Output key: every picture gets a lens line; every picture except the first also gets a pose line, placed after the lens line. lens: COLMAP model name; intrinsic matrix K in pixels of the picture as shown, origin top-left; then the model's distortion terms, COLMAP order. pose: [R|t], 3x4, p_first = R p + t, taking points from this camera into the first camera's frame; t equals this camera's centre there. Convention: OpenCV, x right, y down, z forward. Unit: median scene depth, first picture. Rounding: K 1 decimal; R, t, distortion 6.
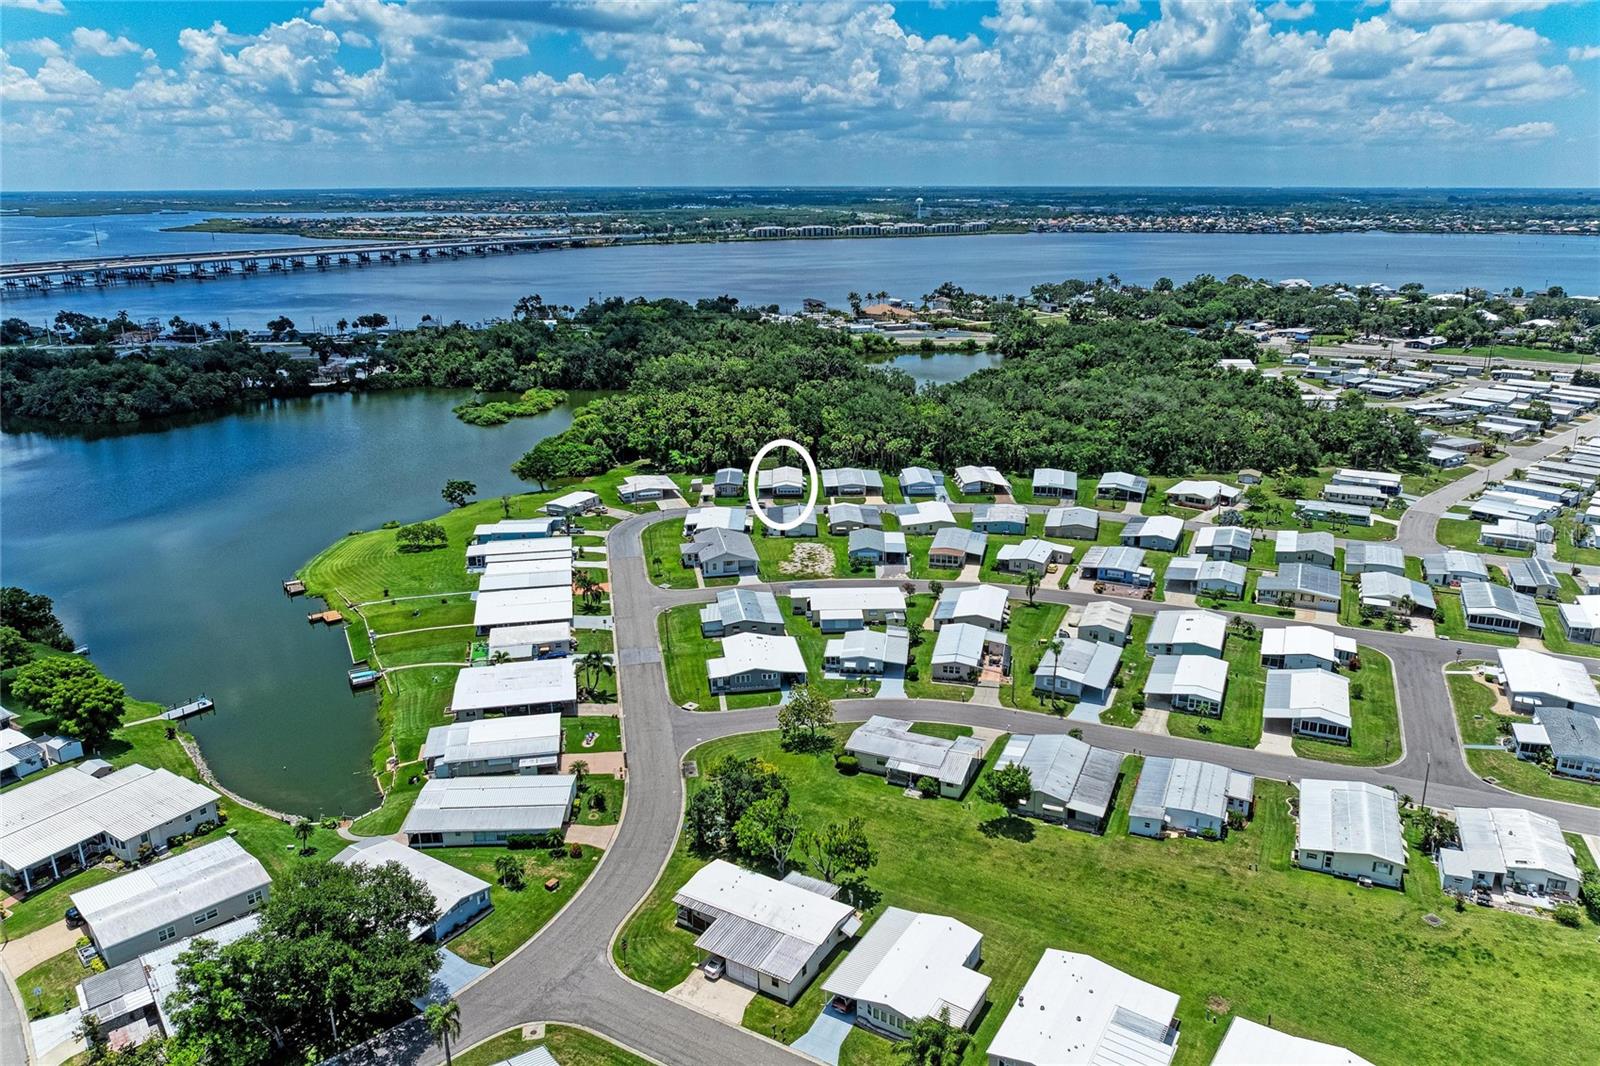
lens RADIAL K [[1119.6, 0, 813.7], [0, 1119.6, 540.7], [0, 0, 1]] dist [-0.008666, -0.008091]
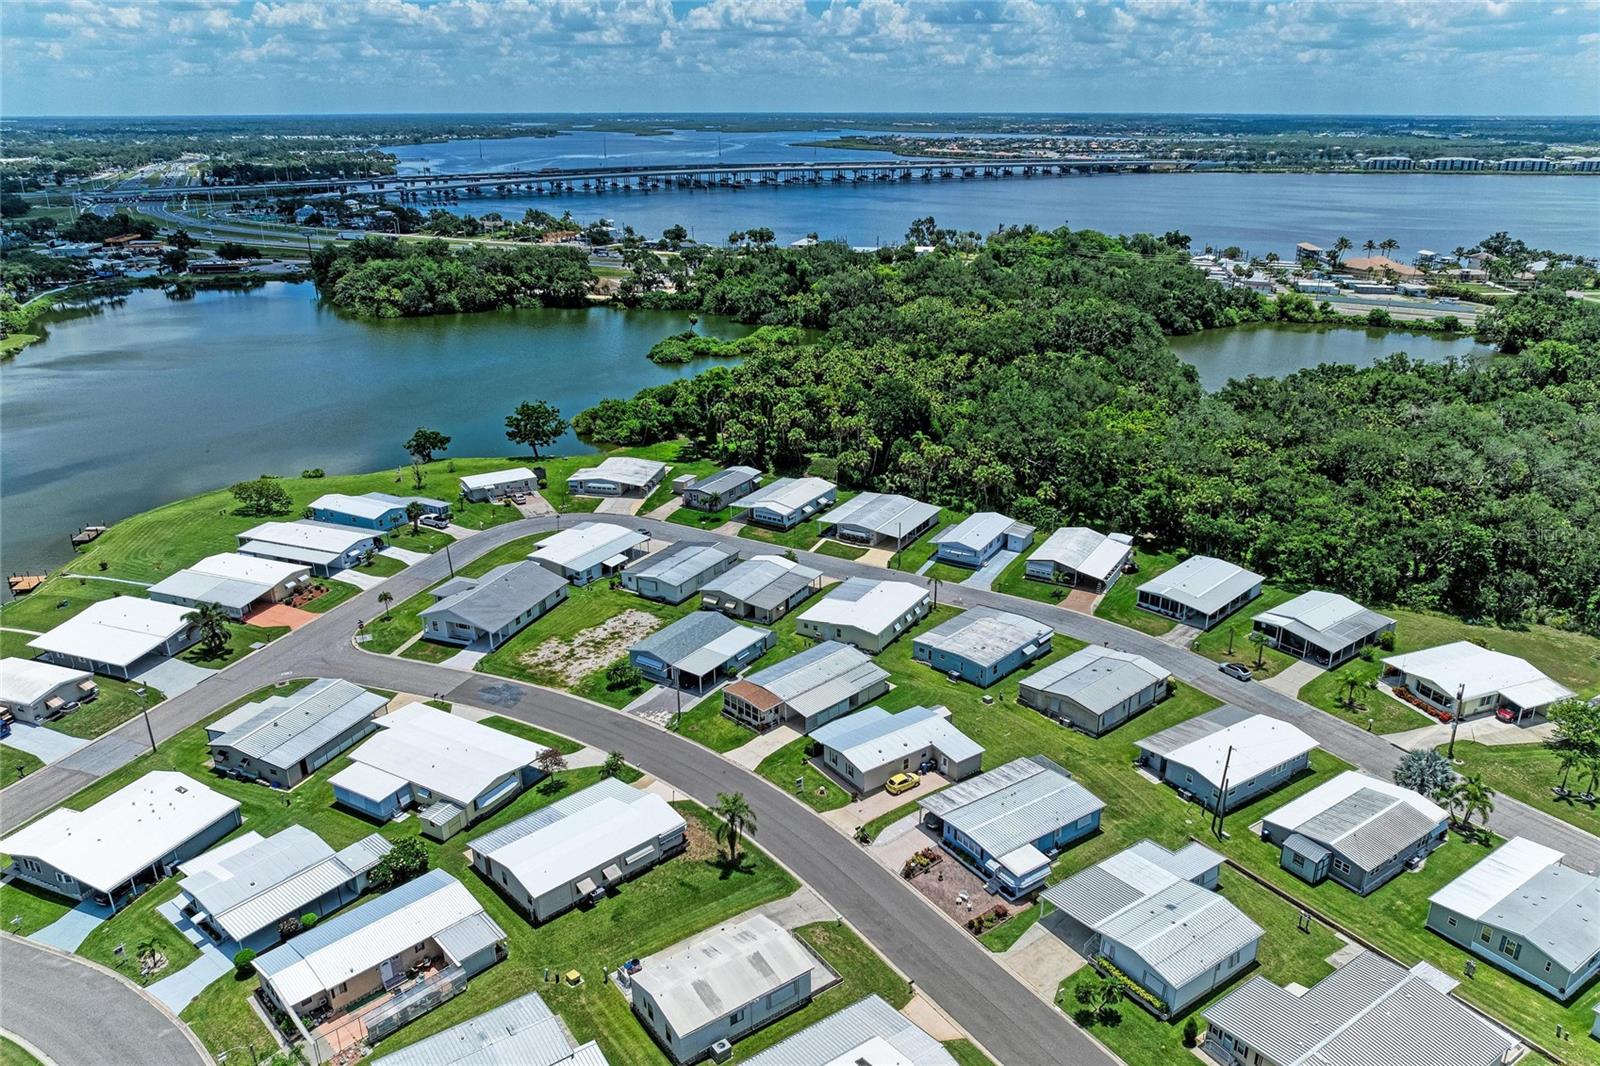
lens RADIAL K [[1119.6, 0, 813.7], [0, 1119.6, 540.7], [0, 0, 1]] dist [-0.008666, -0.008091]
pose [[0.850001, 0.193066, -0.490127, 0.305188], [-0.164000, 0.981165, 0.102075, -0.095888], [0.500603, -0.006383, 0.865654, 0.411716]]
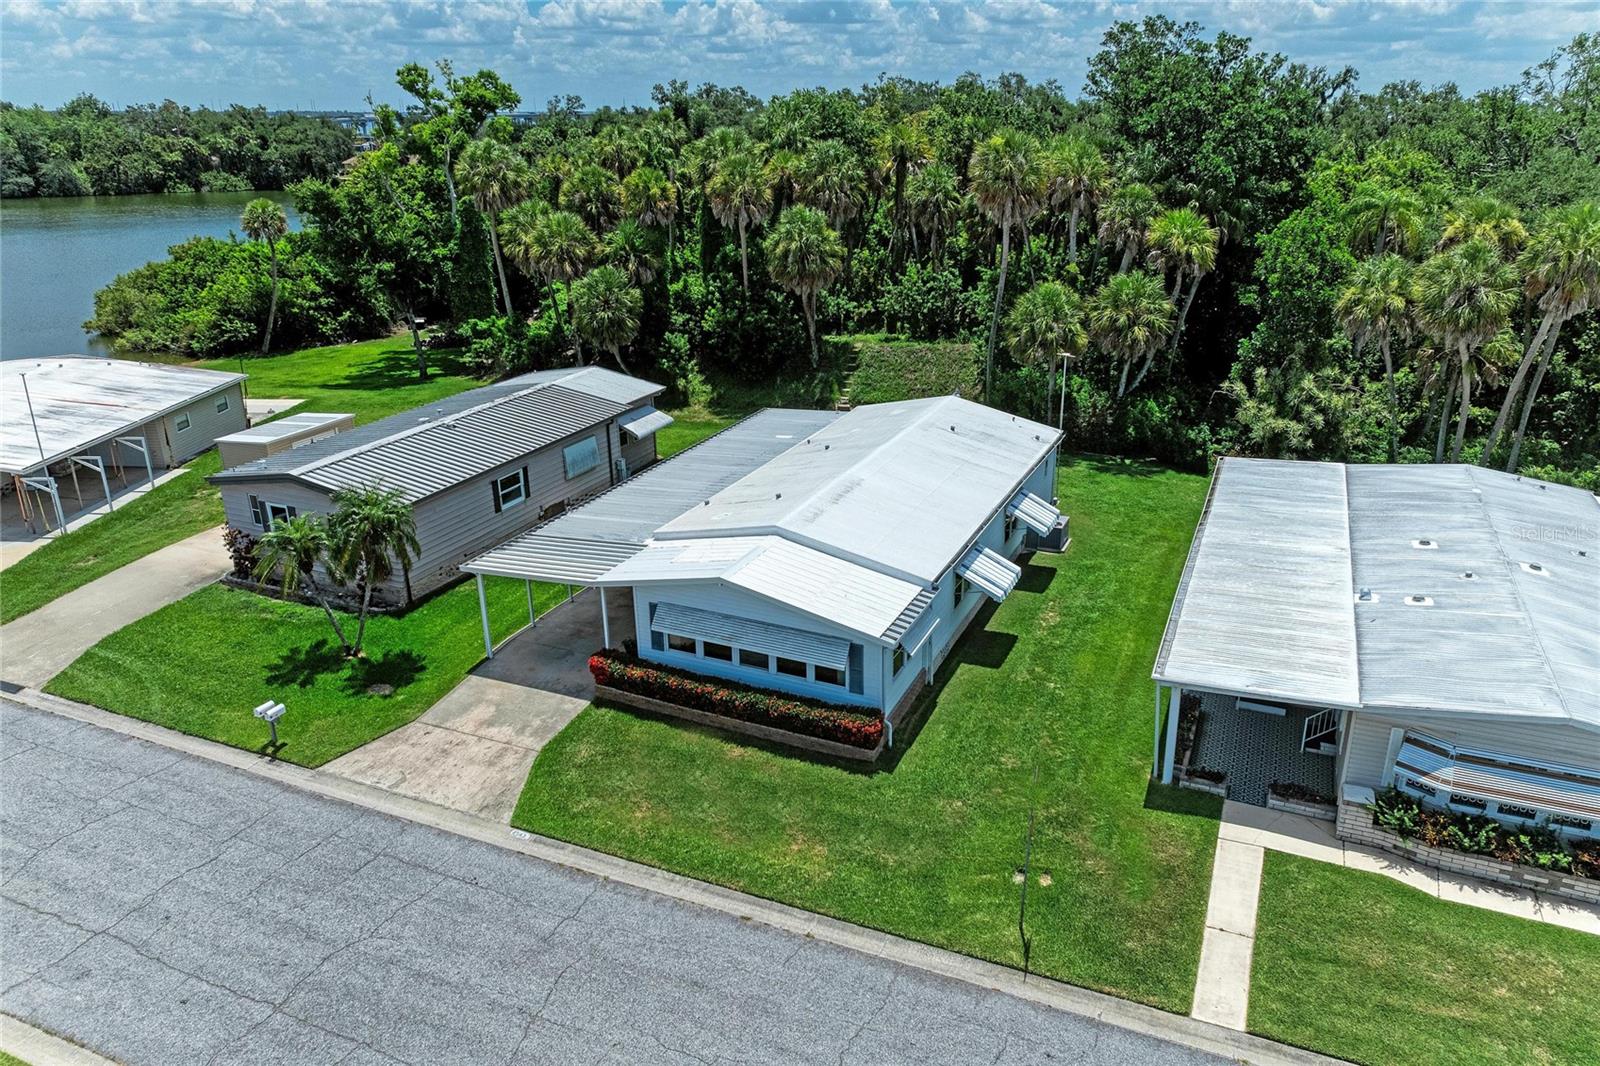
lens RADIAL K [[1116.8, 0, 820.6], [0, 1116.8, 538.0], [0, 0, 1]] dist [-0.006933, -0.001286]
pose [[0.907861, 0.155384, -0.389416, 0.015771], [-0.133467, 0.987580, 0.082905, -0.057848], [0.397461, -0.023293, 0.917323, 0.858008]]
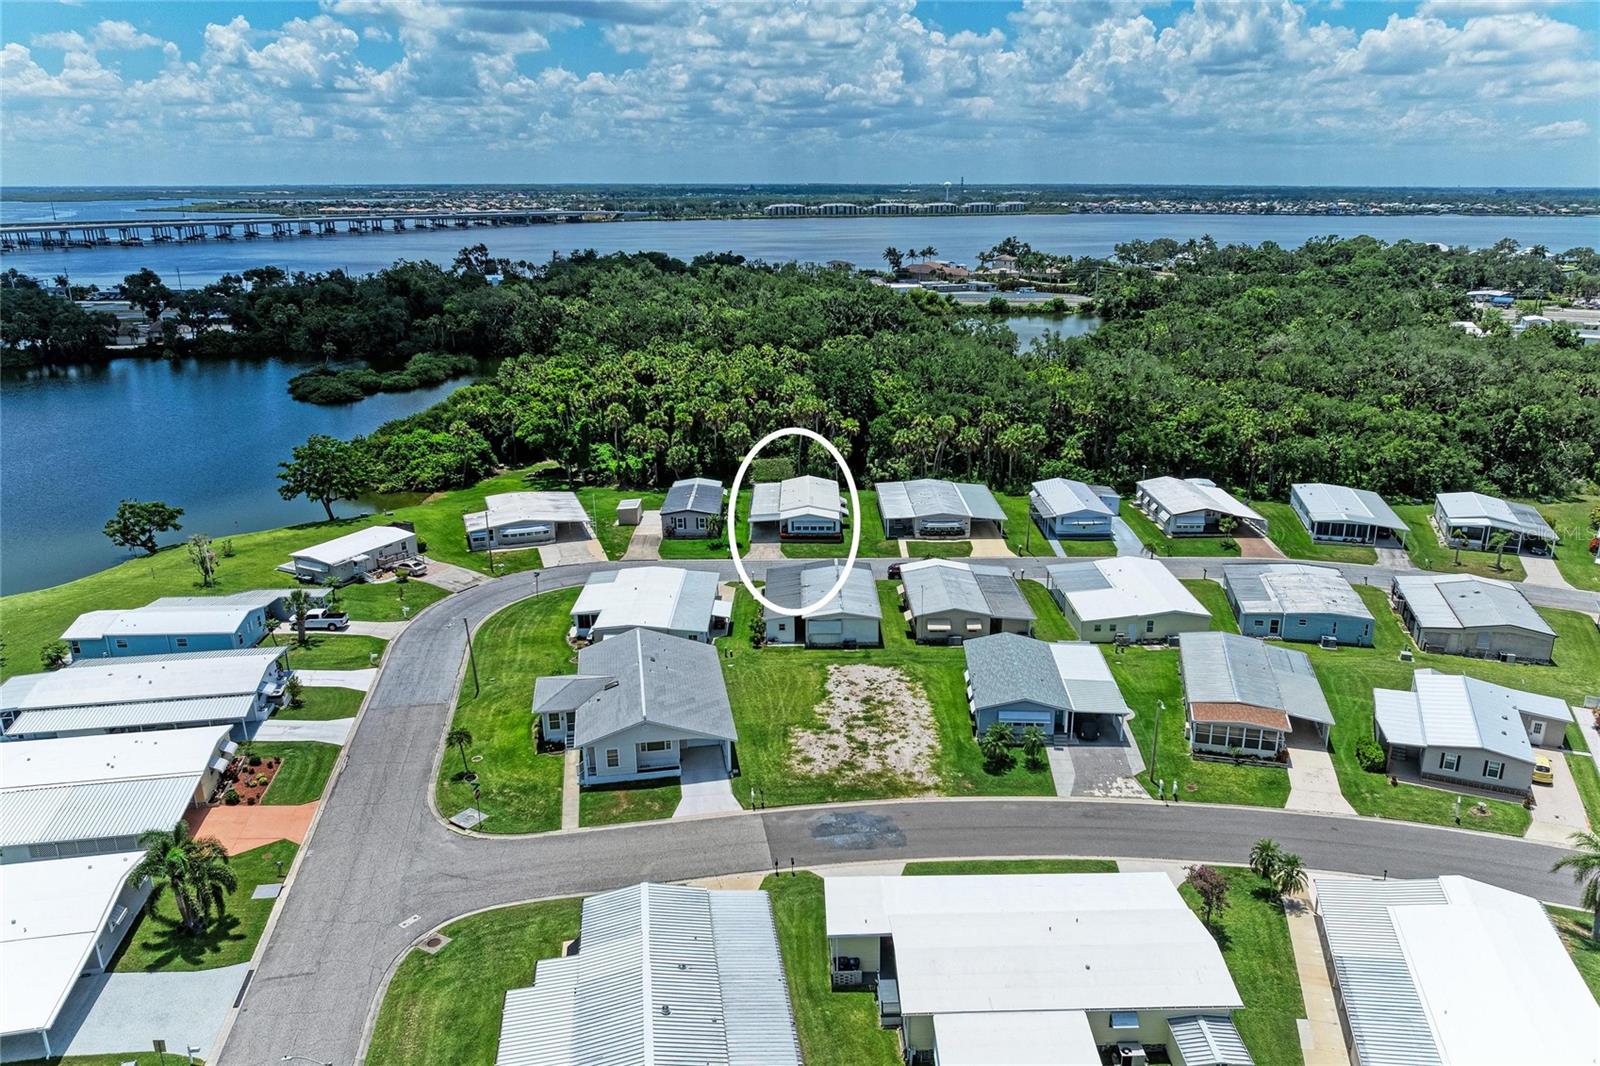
lens RADIAL K [[1119.6, 0, 813.7], [0, 1119.6, 540.7], [0, 0, 1]] dist [-0.008666, -0.008091]
pose [[0.999857, 0.007824, -0.015012, -0.013631], [-0.007819, 0.999969, 0.000408, -0.036190], [0.015015, -0.000290, 0.999887, 0.478586]]
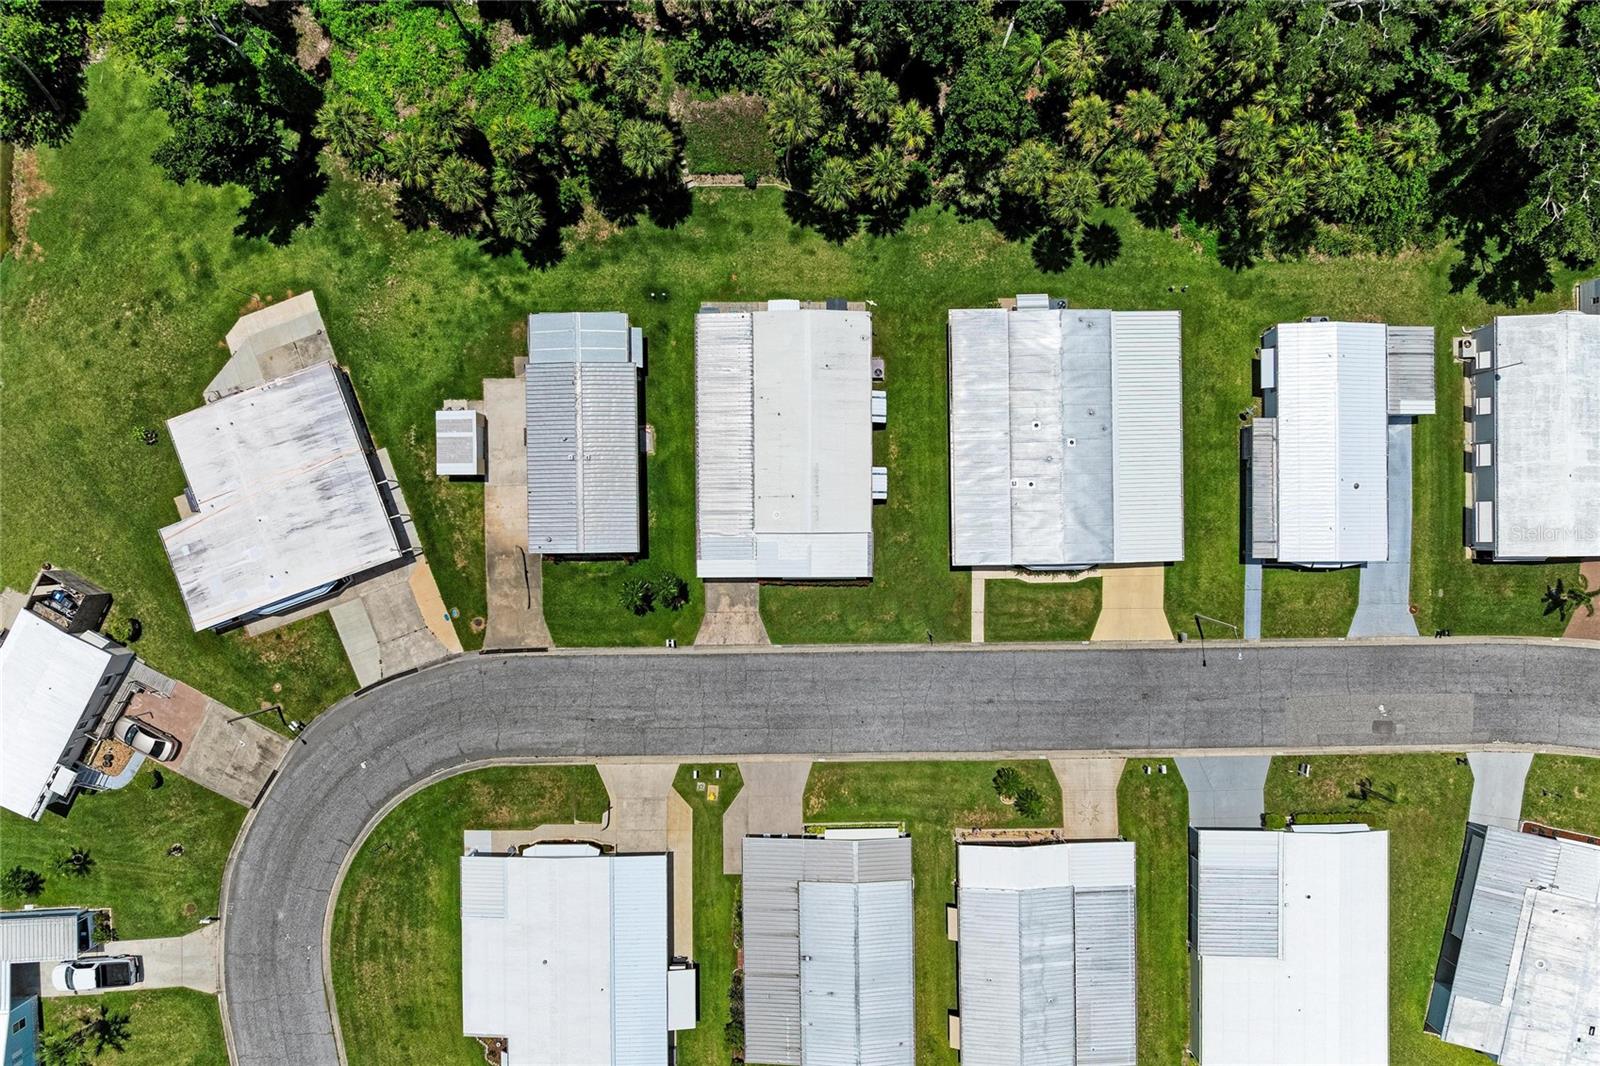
lens RADIAL K [[1119.6, 0, 813.7], [0, 1119.6, 540.7], [0, 0, 1]] dist [-0.008666, -0.008091]
pose [[0.999830, 0.018328, 0.001780, -0.022146], [-0.007099, 0.294435, 0.955645, -0.278748], [0.016991, -0.955496, 0.294516, 0.867580]]
